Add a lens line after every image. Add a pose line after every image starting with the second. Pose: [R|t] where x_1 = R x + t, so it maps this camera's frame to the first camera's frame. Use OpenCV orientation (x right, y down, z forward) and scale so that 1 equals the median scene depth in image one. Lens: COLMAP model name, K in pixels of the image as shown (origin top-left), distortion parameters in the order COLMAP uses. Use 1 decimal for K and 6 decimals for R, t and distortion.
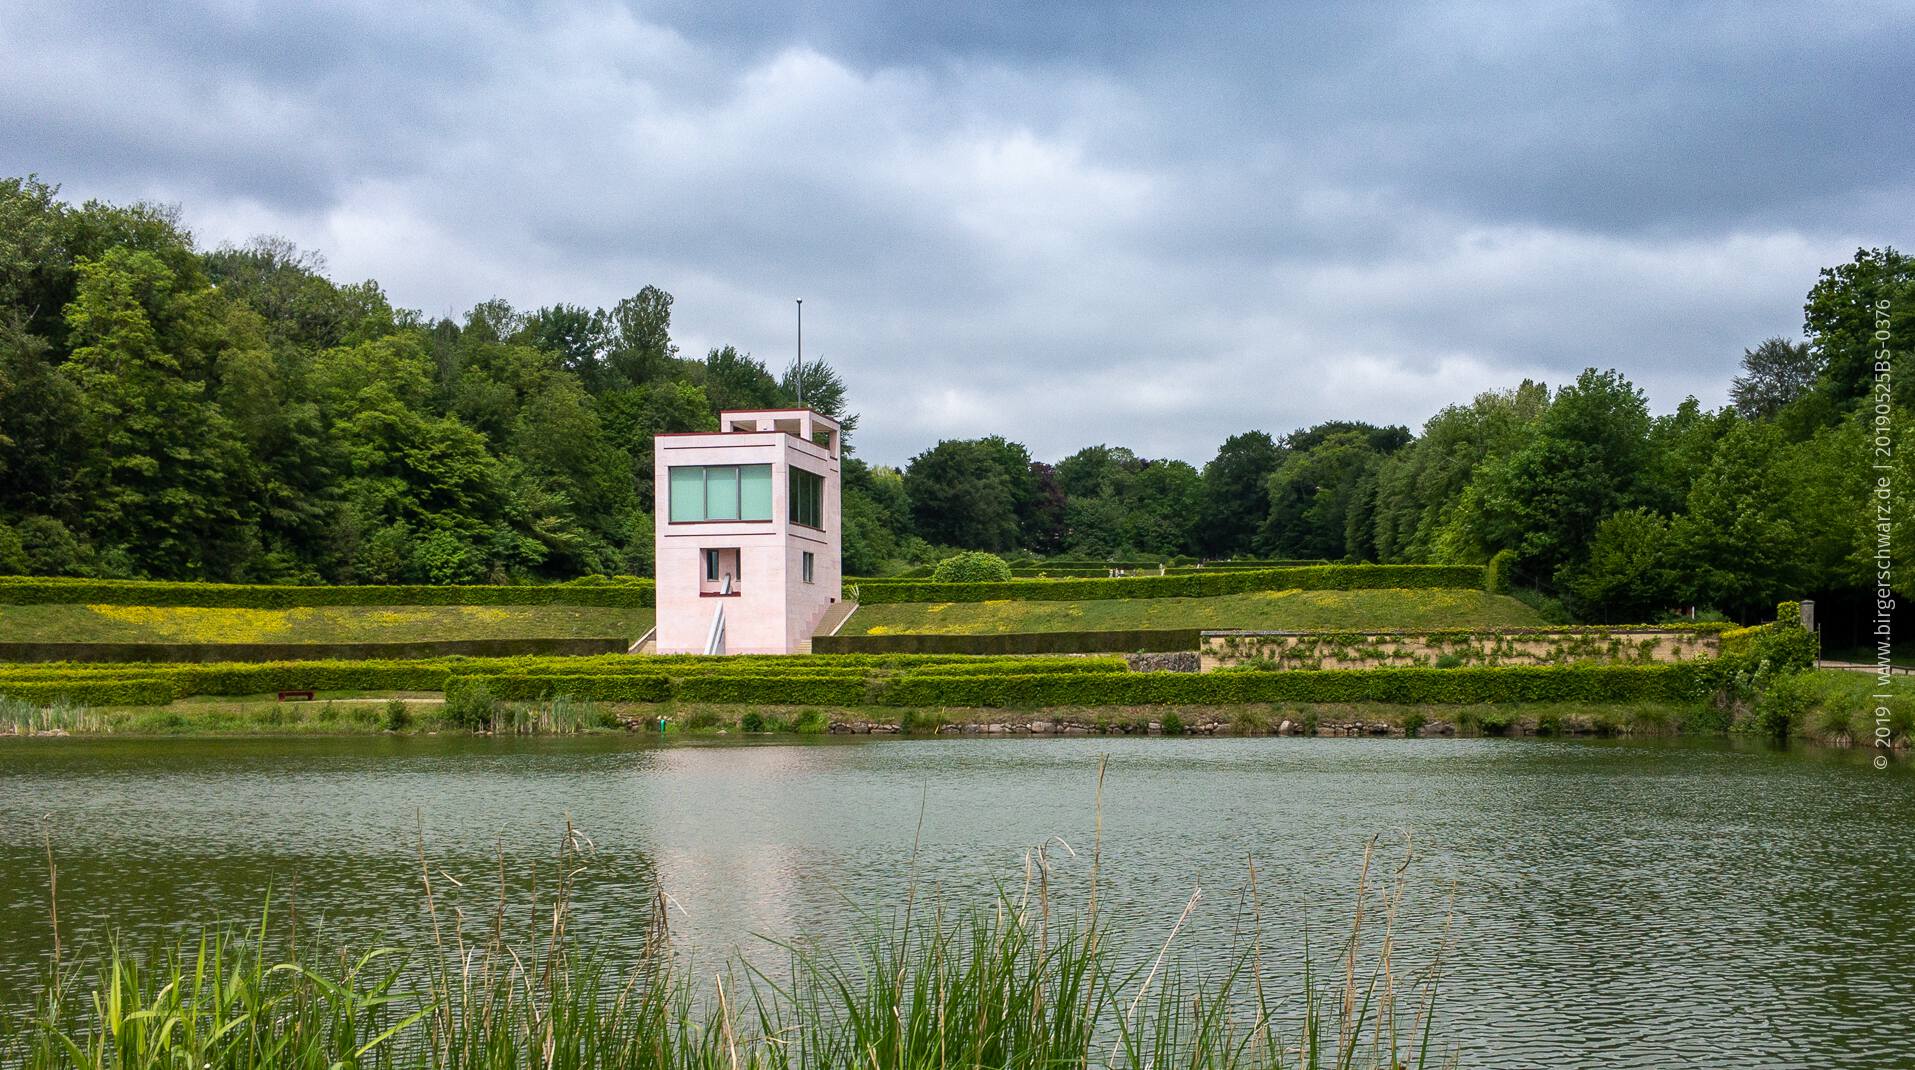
lens RADIAL K [[1759.5, 0, 1047.7], [0, 1759.5, 533.6], [0, 0, 1]] dist [-0.005028, -0.005266]
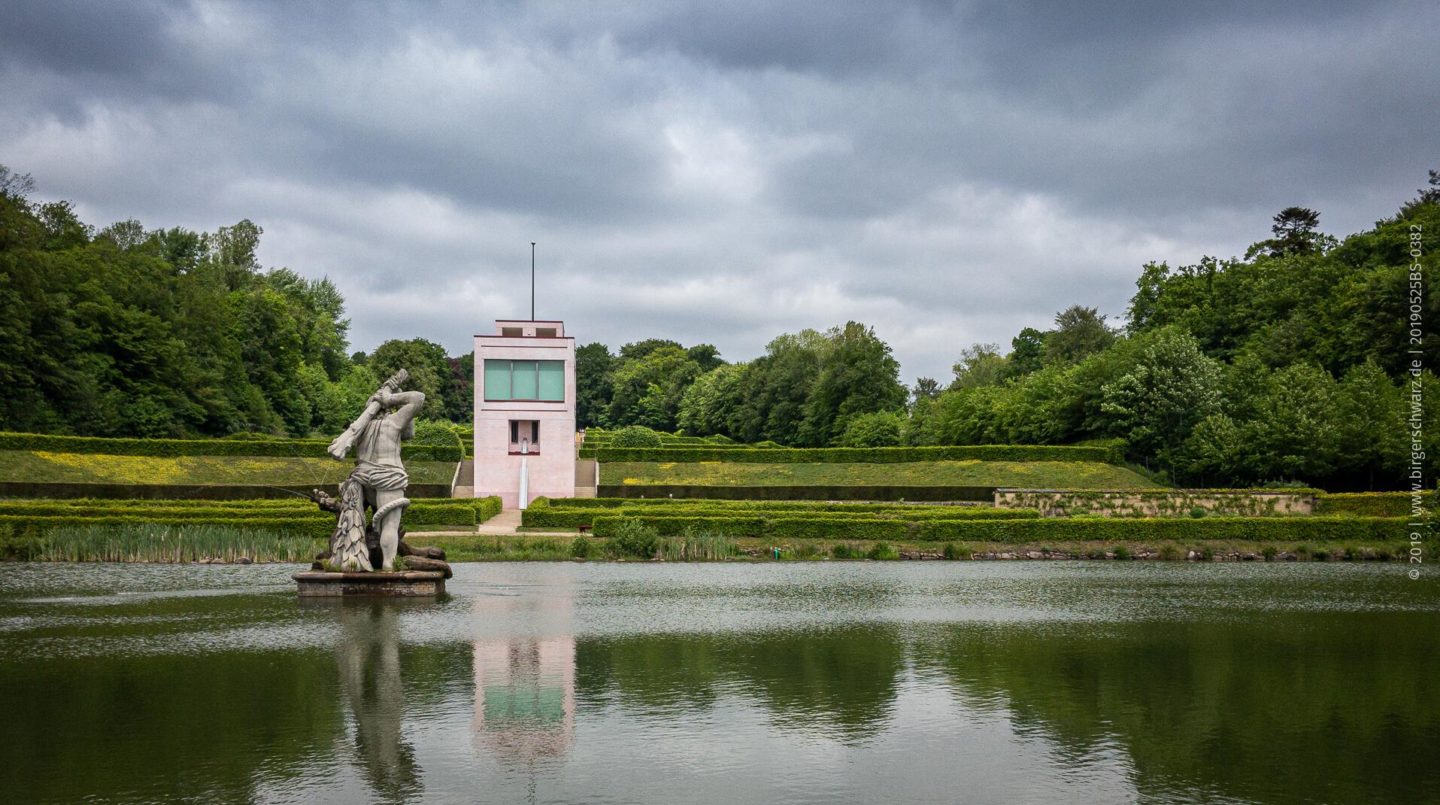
lens RADIAL K [[1192.1, 0, 720.0], [0, 1192.1, 402.5], [0, 0, 1]] dist [-0.000214, -0.000690]
pose [[0.964266, 0.033087, 0.262862, -0.284296], [-0.030976, 0.999446, -0.012171, 0.001166], [-0.263119, 0.003593, 0.964757, 0.055594]]
